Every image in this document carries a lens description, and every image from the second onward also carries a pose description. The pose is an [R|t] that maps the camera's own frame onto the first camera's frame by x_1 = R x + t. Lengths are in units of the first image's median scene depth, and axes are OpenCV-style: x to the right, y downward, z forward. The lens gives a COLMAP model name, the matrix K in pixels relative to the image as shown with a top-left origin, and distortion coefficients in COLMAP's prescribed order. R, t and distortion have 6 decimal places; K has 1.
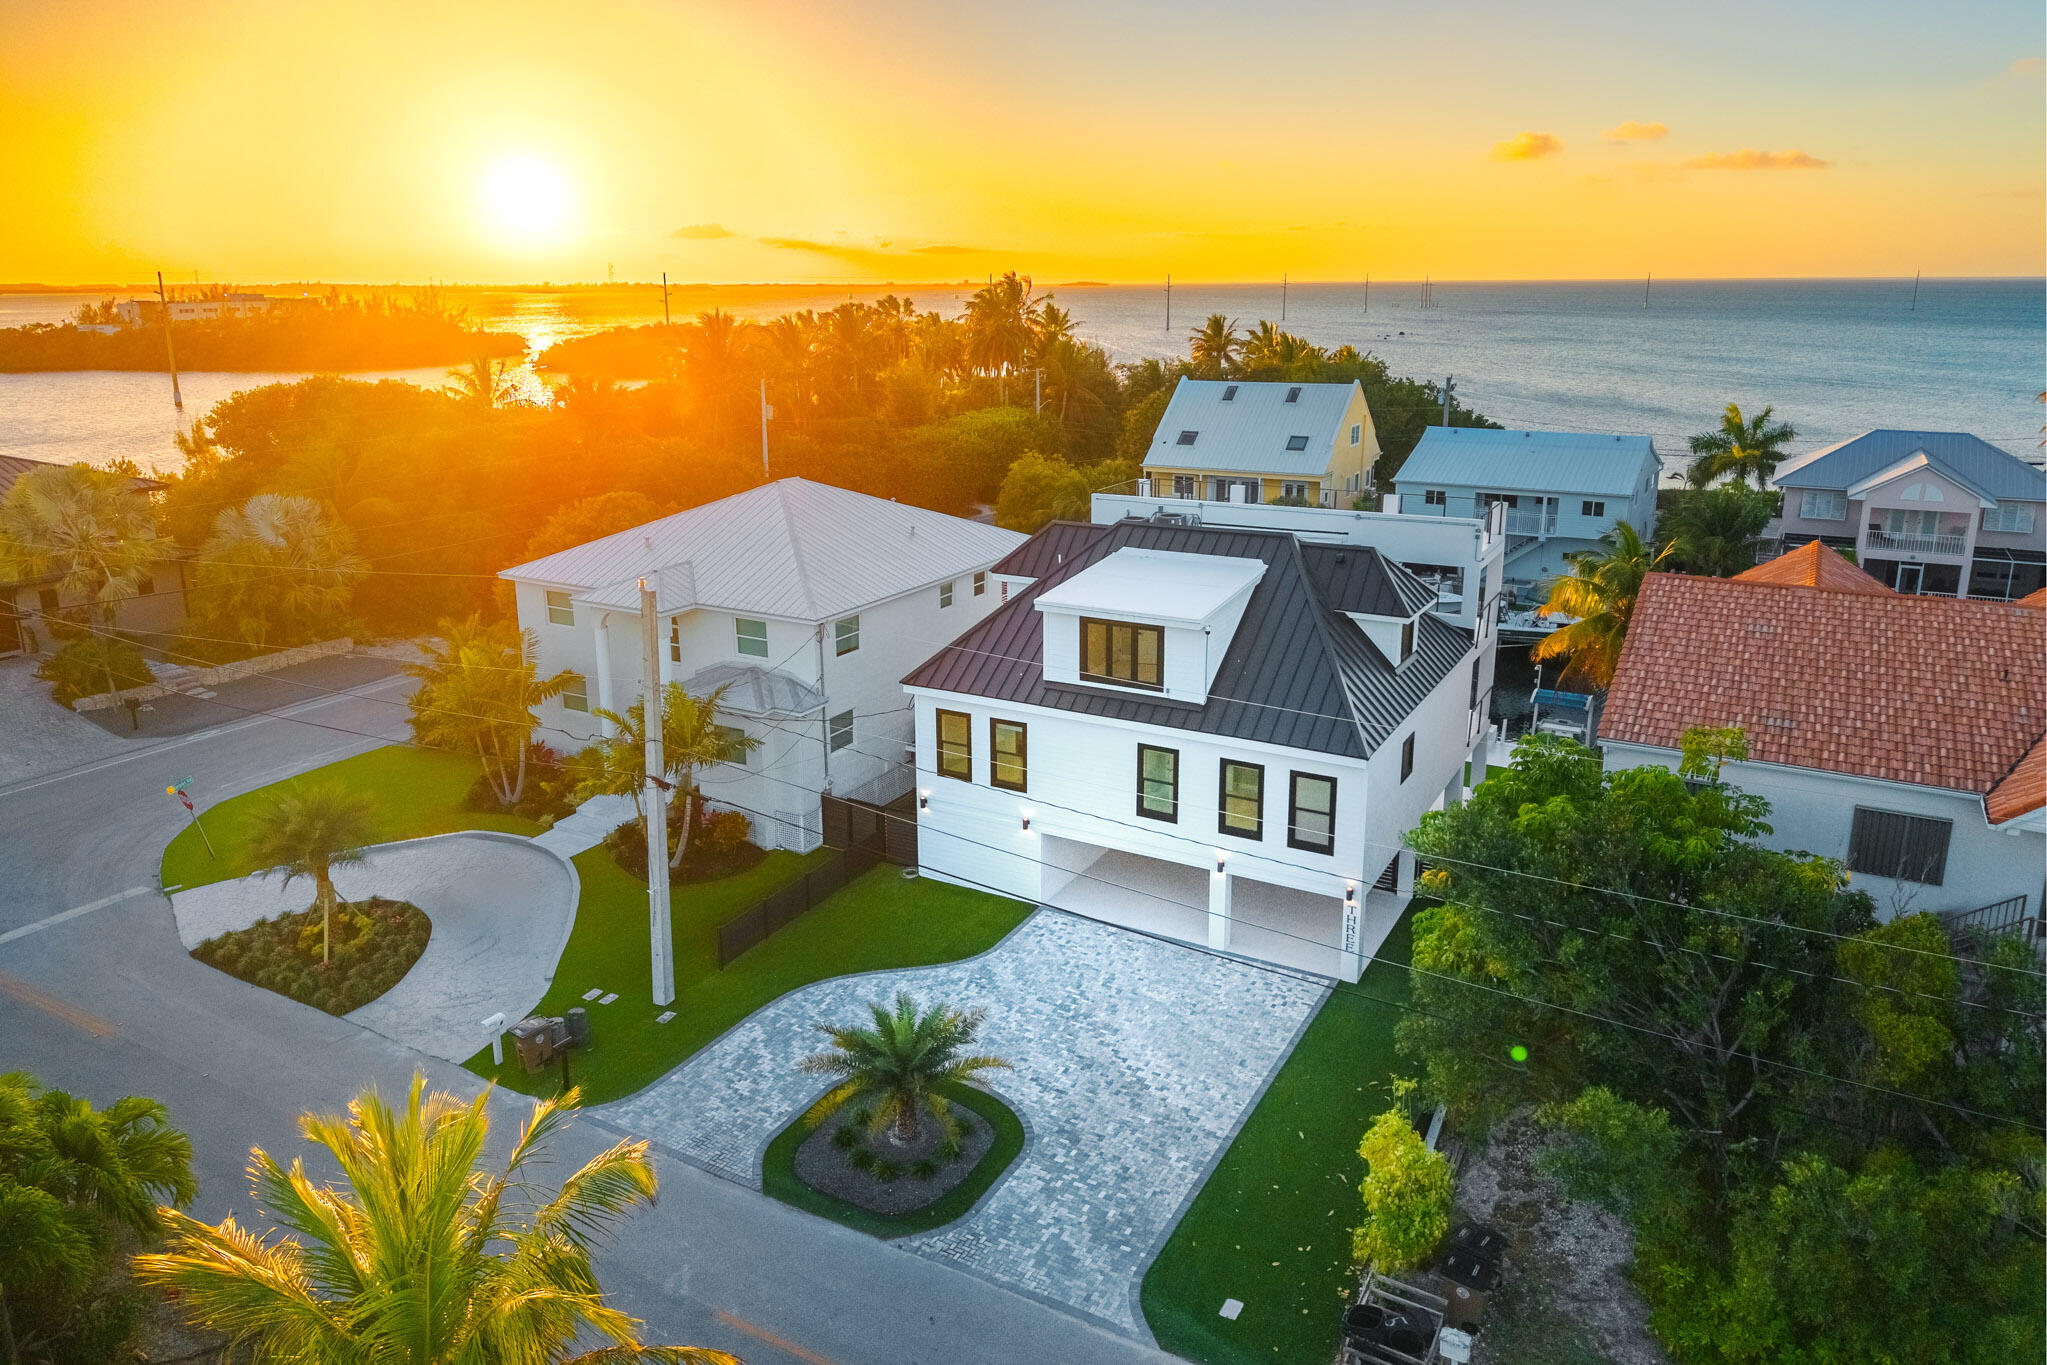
lens RADIAL K [[1351.1, 0, 1033.4], [0, 1351.1, 642.9], [0, 0, 1]] dist [0.074569, -0.120277]
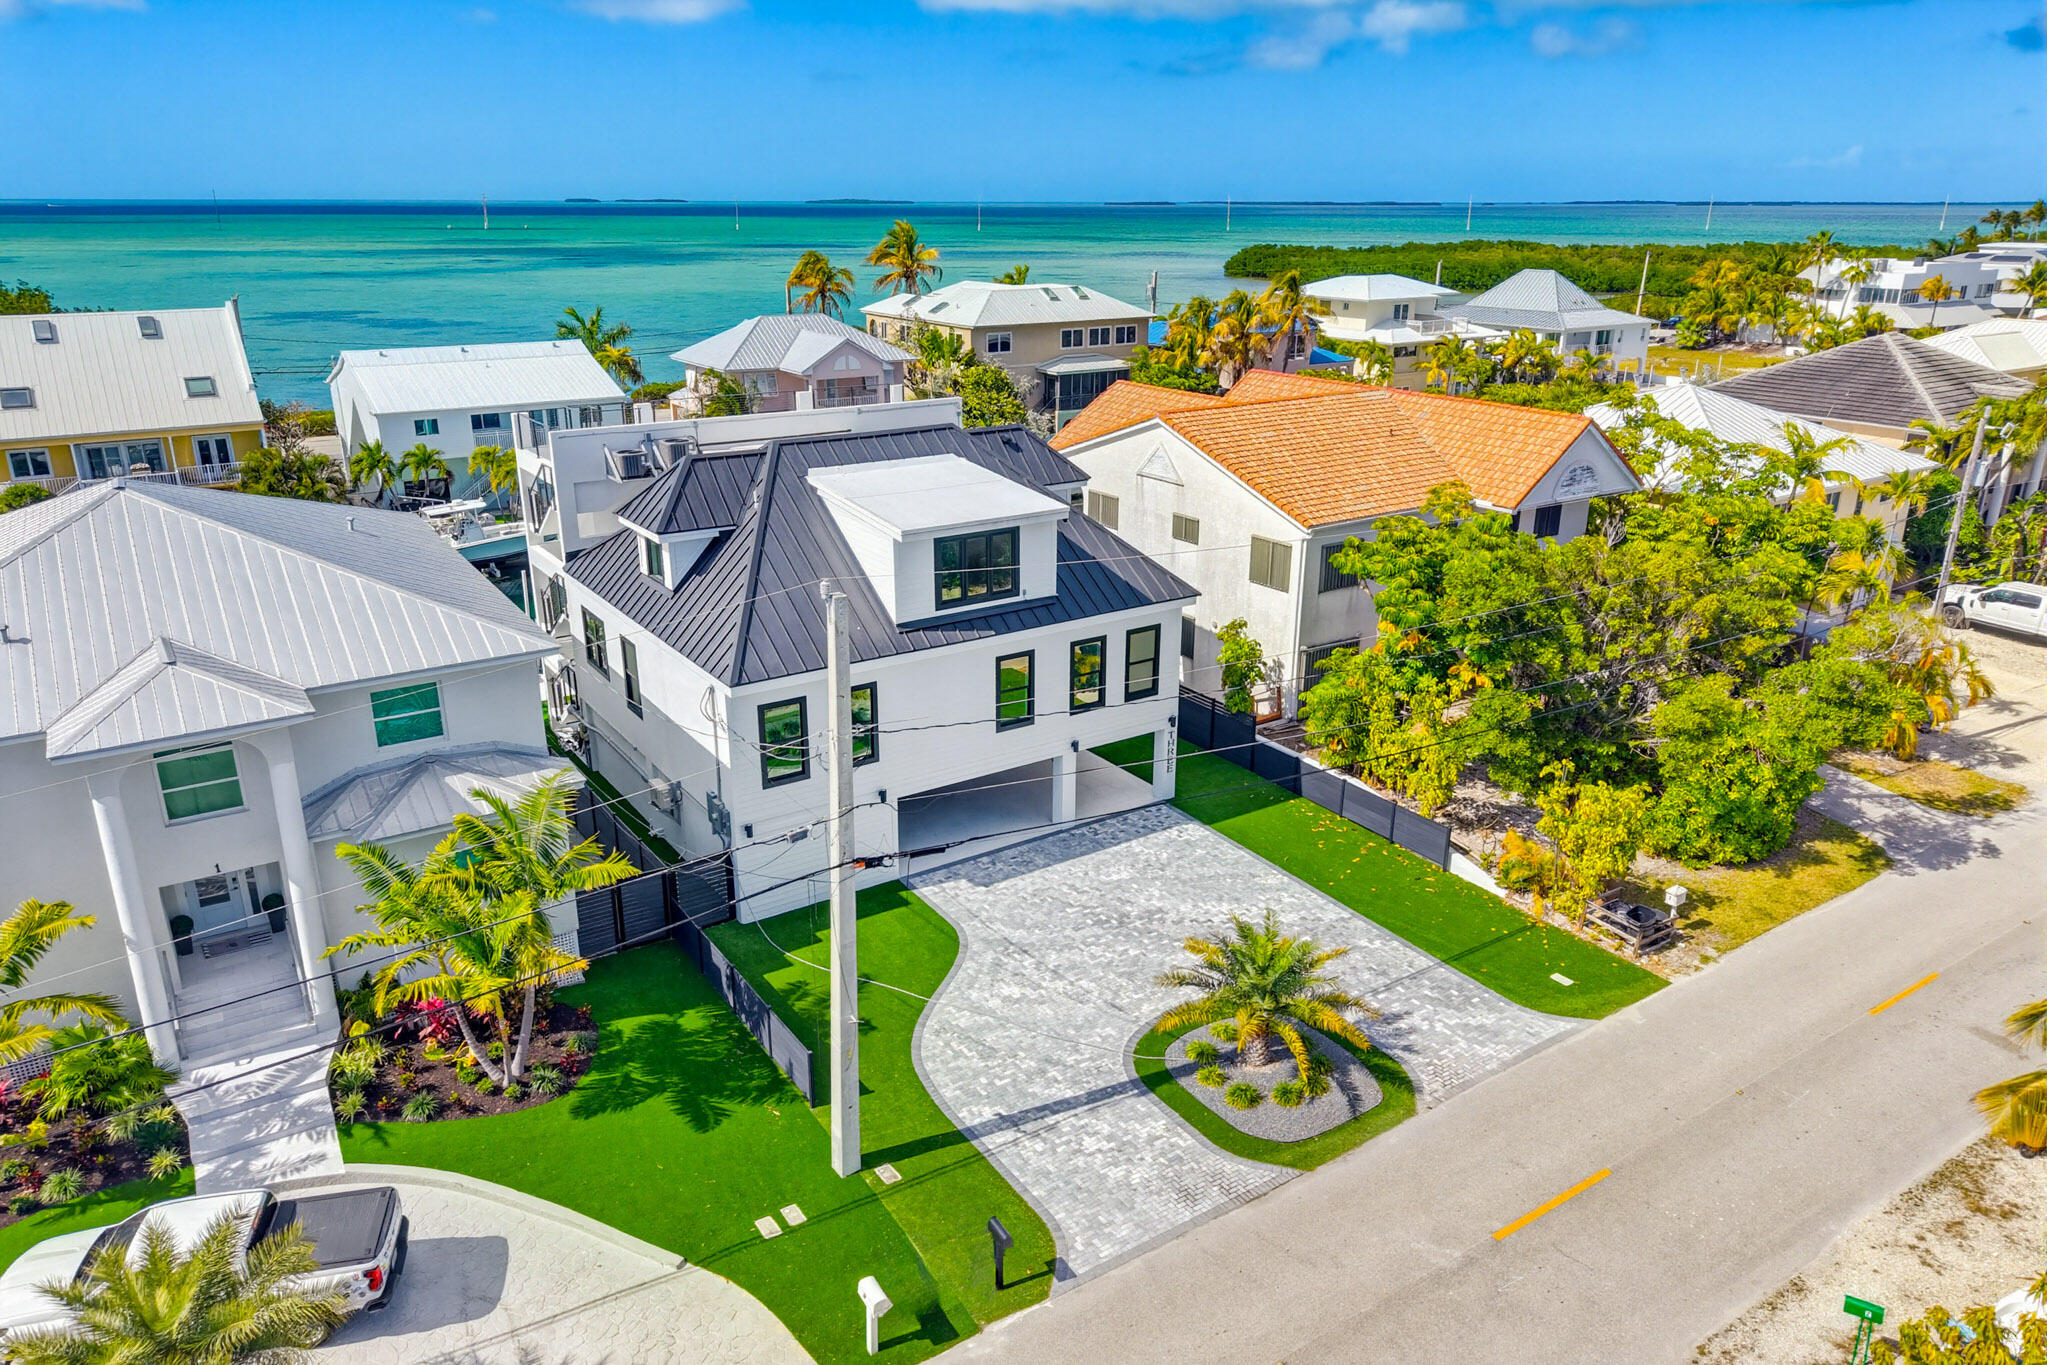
lens RADIAL K [[1351.1, 0, 1033.4], [0, 1351.1, 642.9], [0, 0, 1]] dist [0.074569, -0.120277]
pose [[0.454817, -0.267938, 0.849324, -0.678933], [0.221259, 0.957764, 0.183663, -0.098918], [-0.862662, 0.104387, 0.494891, 0.476144]]
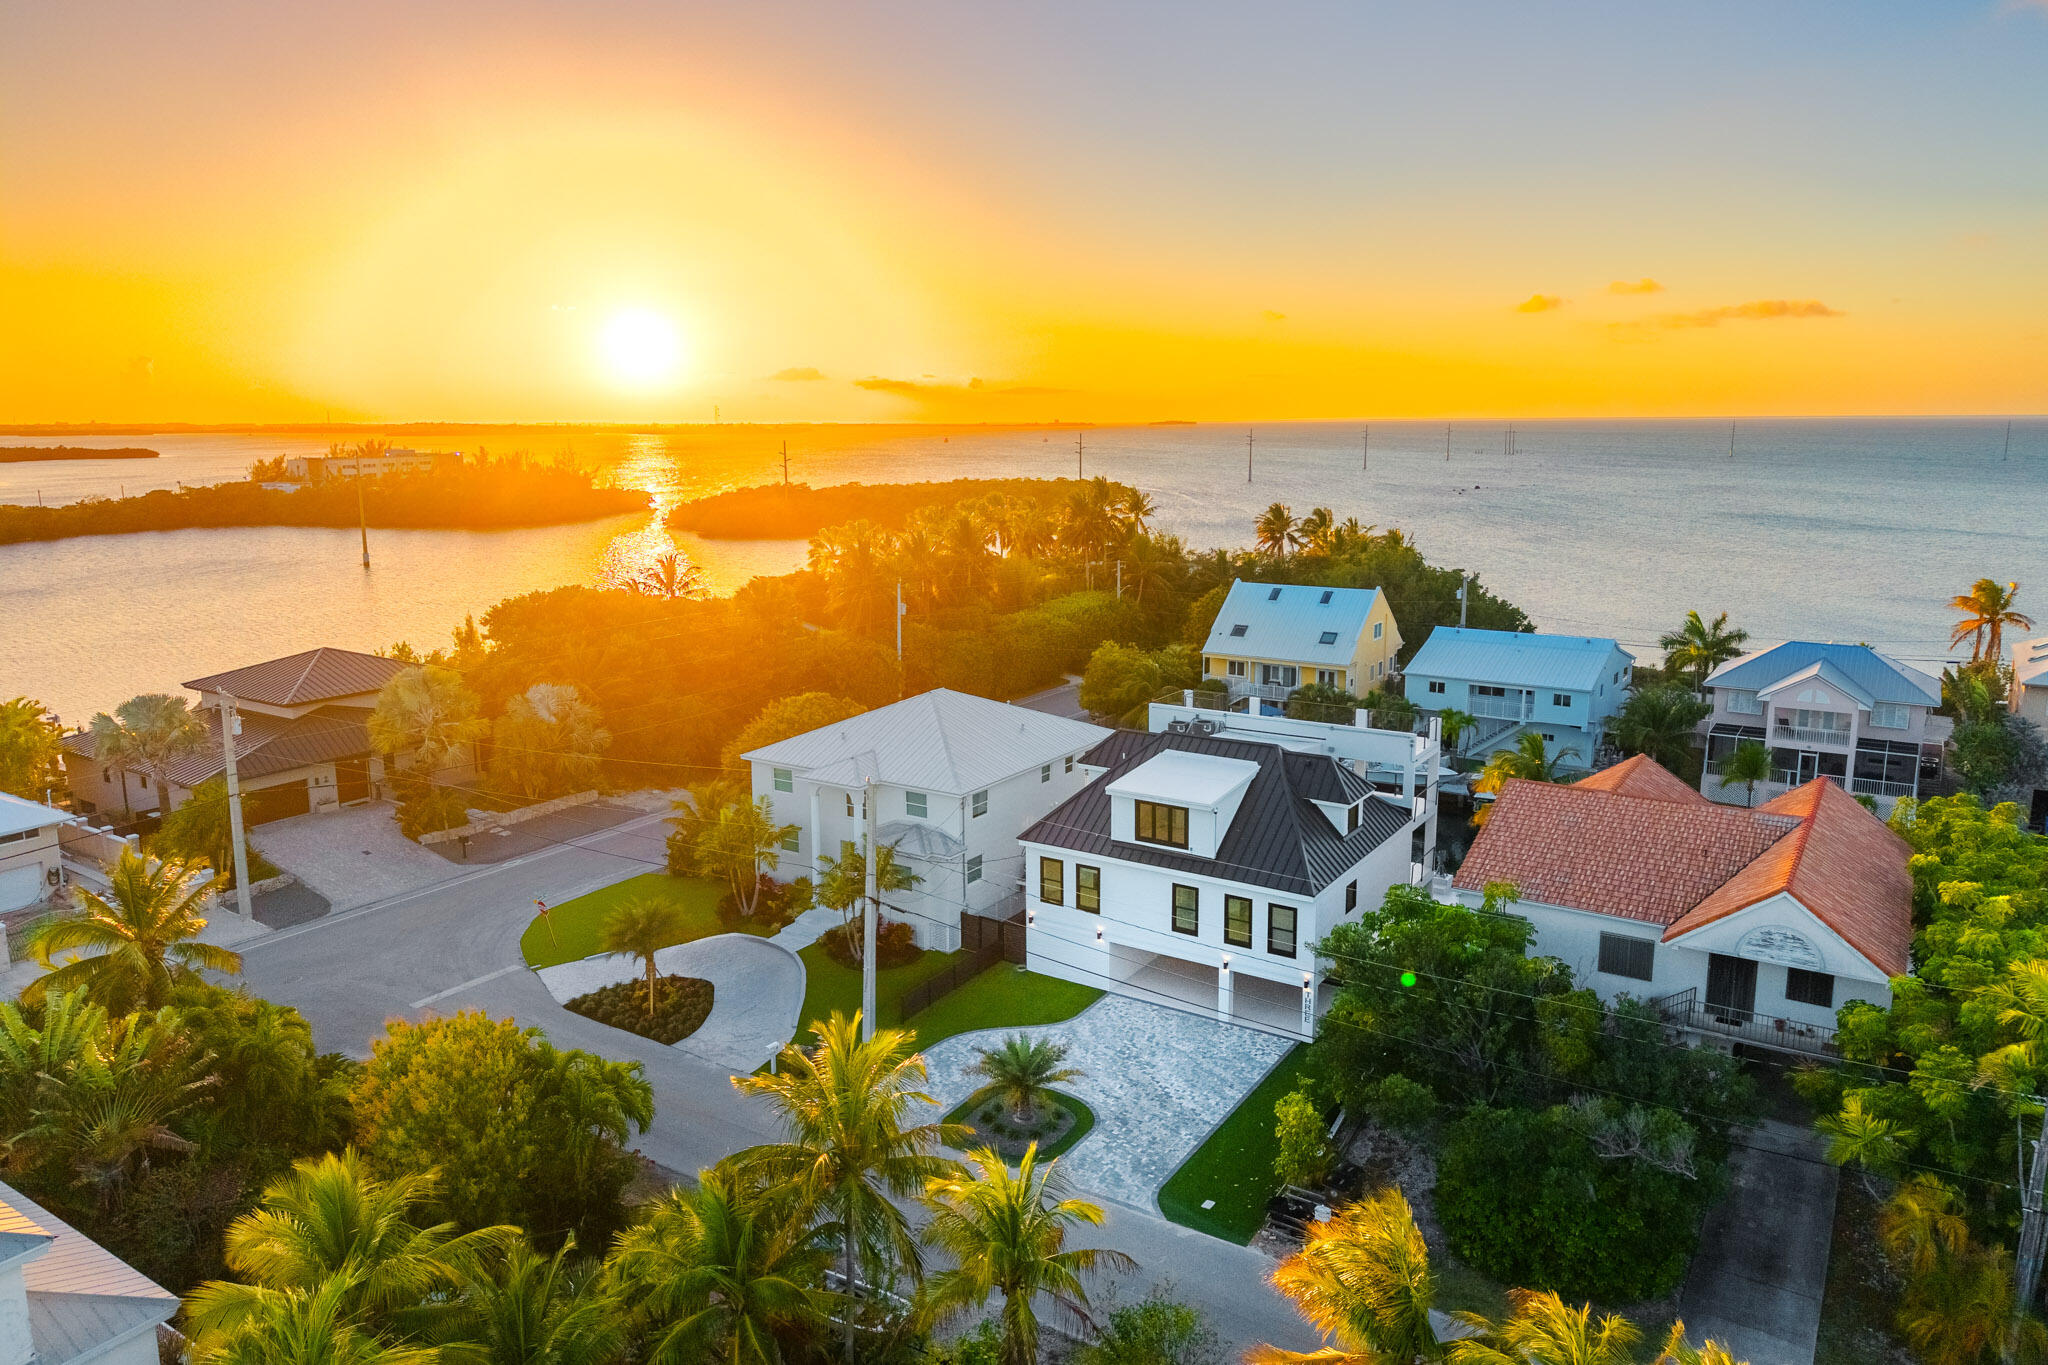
lens RADIAL K [[1351.8, 0, 1034.0], [0, 1351.8, 642.9], [0, 0, 1]] dist [0.074569, -0.120277]
pose [[0.997952, 0.010132, -0.063156, 0.014042], [-0.016296, 0.995066, -0.097866, -0.041627], [0.061853, 0.098694, 0.993194, -0.541499]]
